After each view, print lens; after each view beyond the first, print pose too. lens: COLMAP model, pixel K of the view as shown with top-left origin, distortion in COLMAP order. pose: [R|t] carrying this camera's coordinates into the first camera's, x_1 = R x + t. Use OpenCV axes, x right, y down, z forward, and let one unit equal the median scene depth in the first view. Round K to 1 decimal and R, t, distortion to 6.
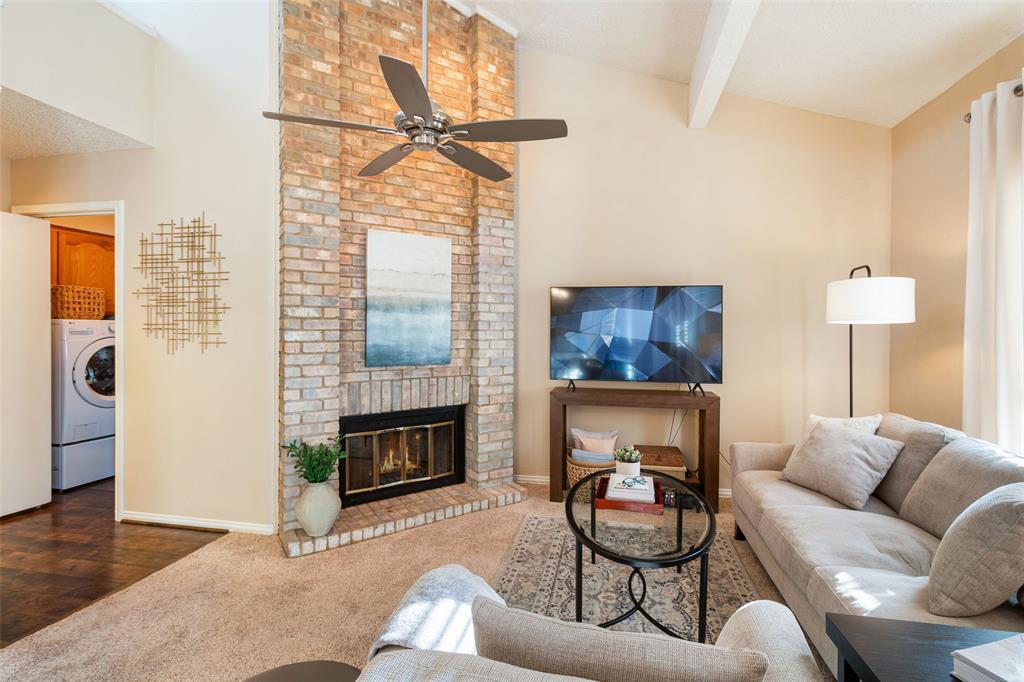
lens RADIAL K [[479.4, 0, 517.7], [0, 479.4, 329.8], [0, 0, 1]] dist [0.007526, -0.000212]
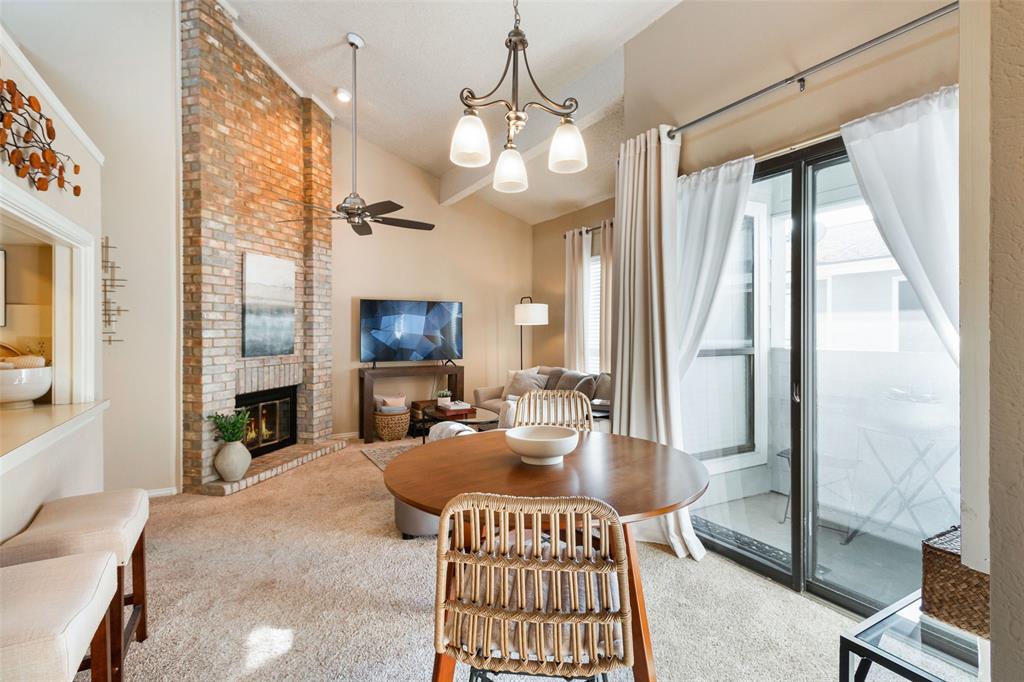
lens RADIAL K [[479.4, 0, 517.7], [0, 479.4, 329.8], [0, 0, 1]] dist [0.007526, -0.000212]
pose [[0.752682, -0.006379, 0.658353, -0.586679], [0.004529, 0.999980, 0.004512, -0.000259], [-0.658369, -0.000414, 0.752696, -0.454637]]
